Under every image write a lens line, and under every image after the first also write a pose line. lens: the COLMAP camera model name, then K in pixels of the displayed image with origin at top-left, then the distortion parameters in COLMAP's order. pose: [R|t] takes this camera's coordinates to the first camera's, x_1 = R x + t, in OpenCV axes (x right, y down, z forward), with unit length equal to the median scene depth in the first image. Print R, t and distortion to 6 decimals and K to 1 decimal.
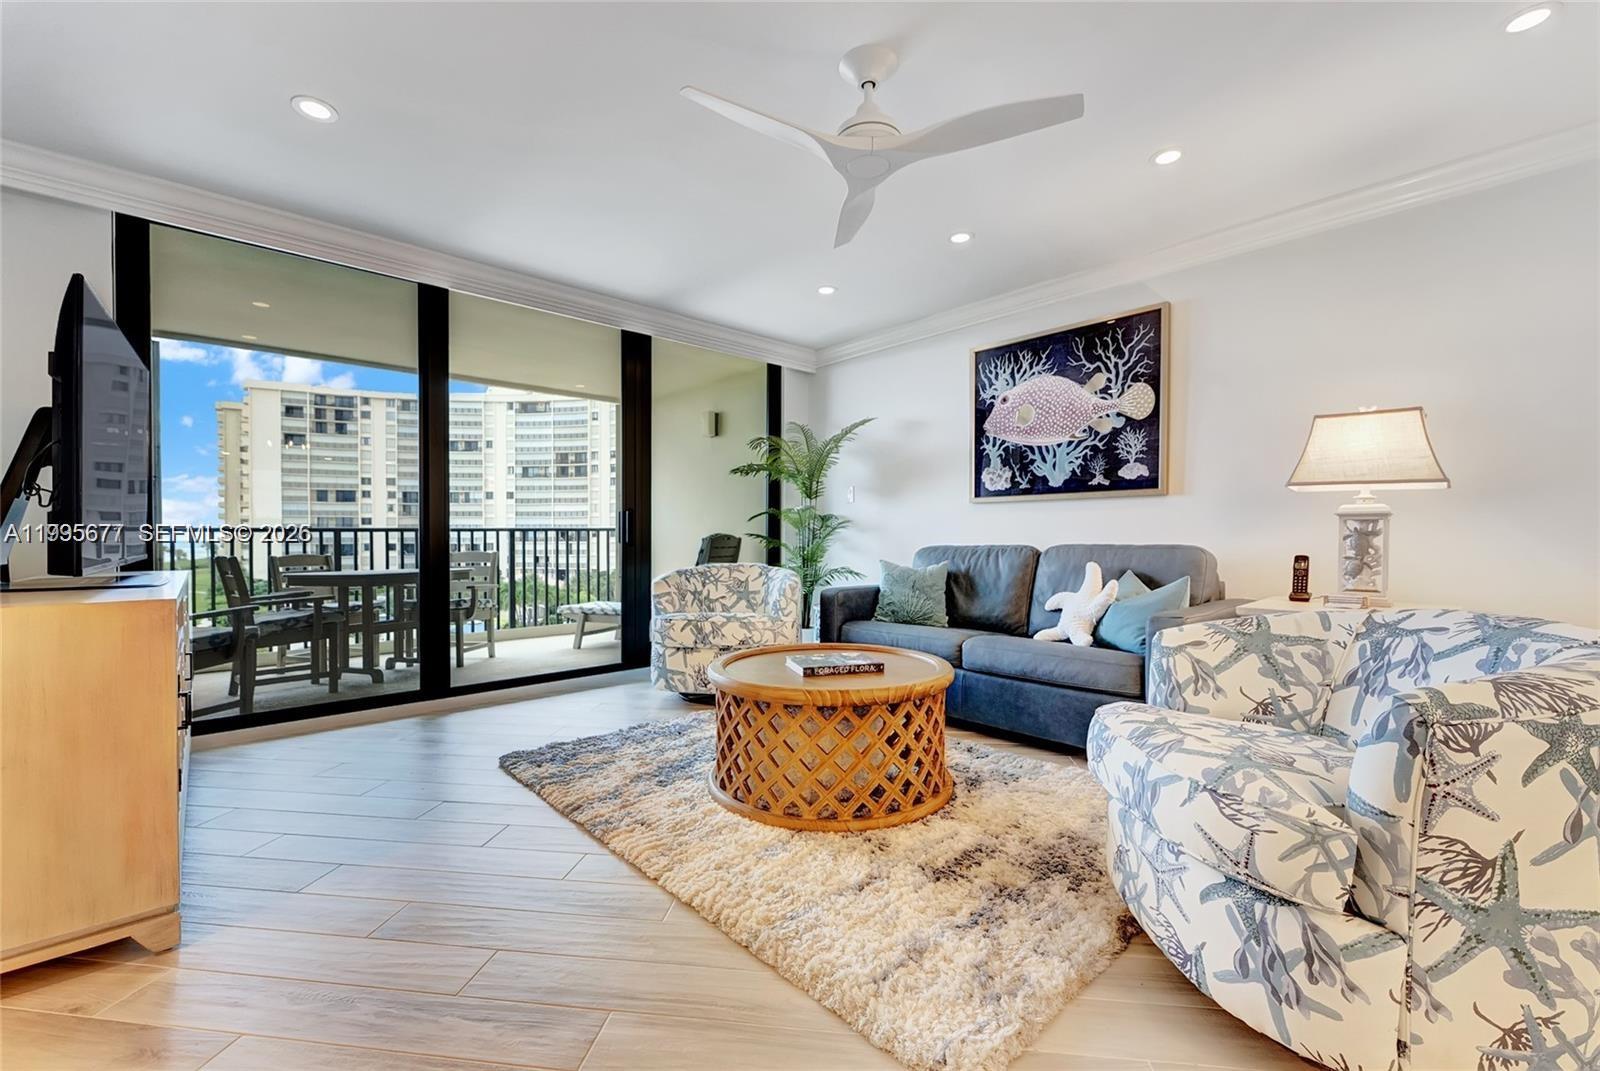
lens RADIAL K [[640.2, 0, 781.2], [0, 640.2, 536.2], [0, 0, 1]] dist [-0.001388, -0.000134]
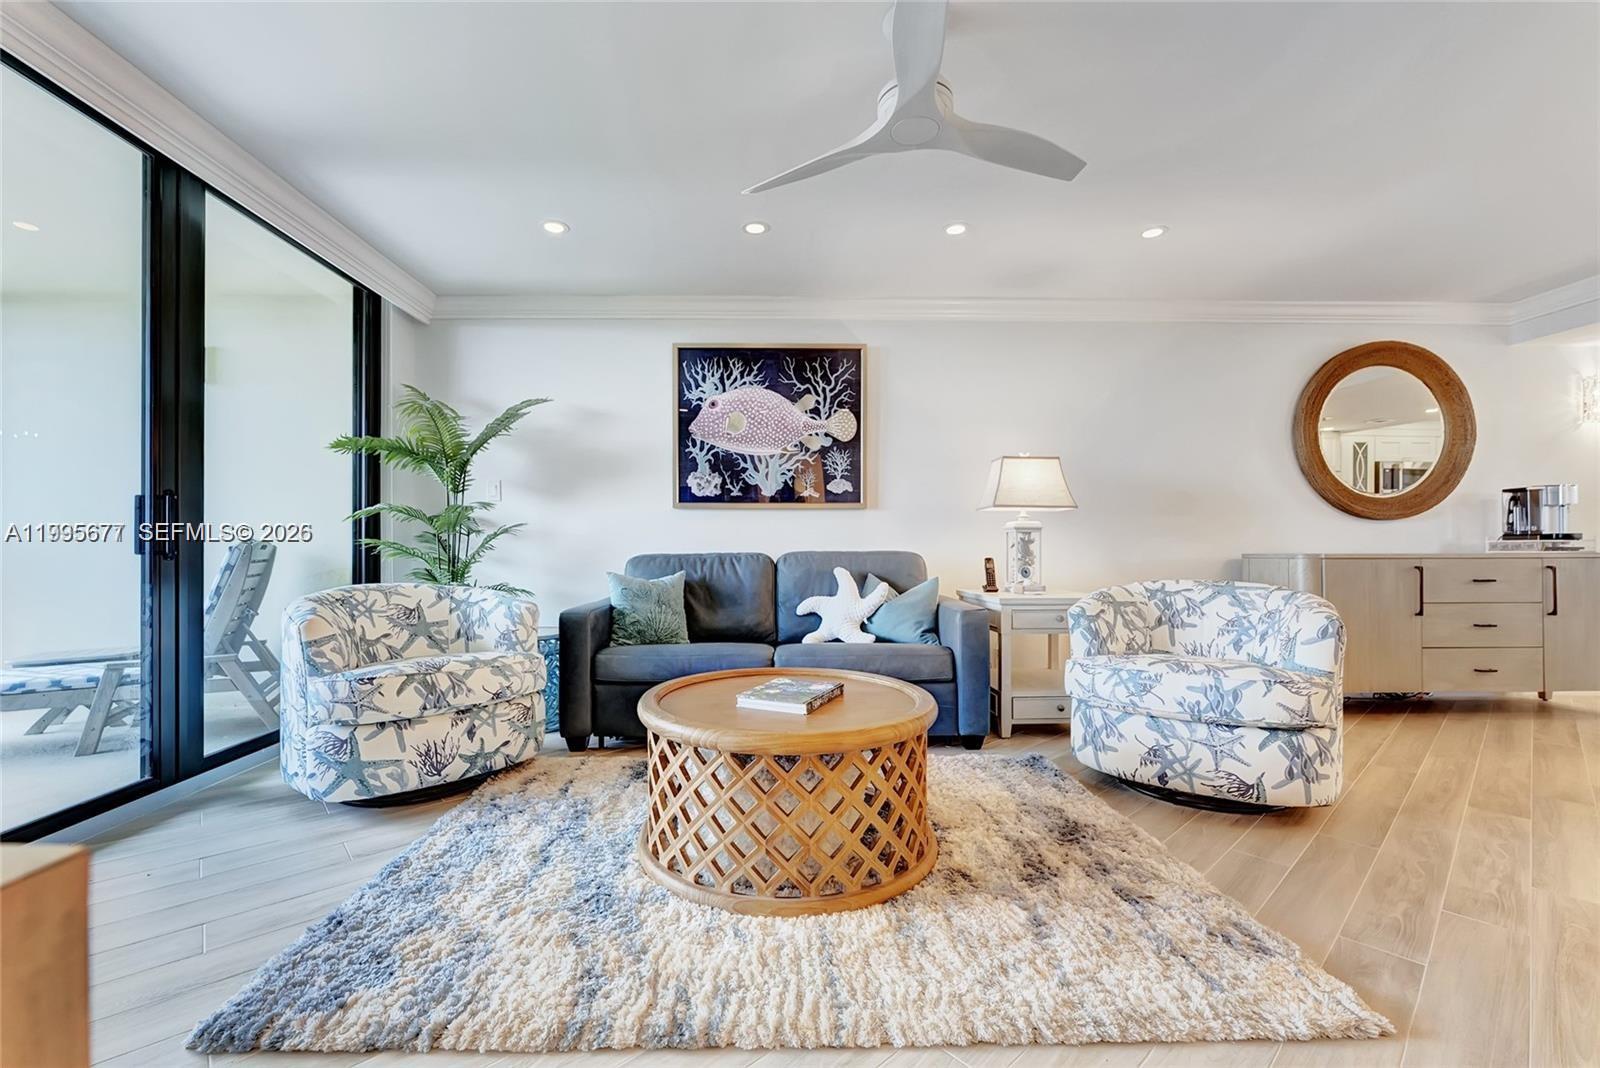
lens RADIAL K [[657.1, 0, 793.1], [0, 657.1, 537.8], [0, 0, 1]] dist [-0.002526, -0.000060]
pose [[0.670167, 0.011333, 0.742124, -0.339259], [-0.000450, 0.999889, -0.014864, 0.005824], [-0.742210, 0.009627, 0.670098, 0.264144]]
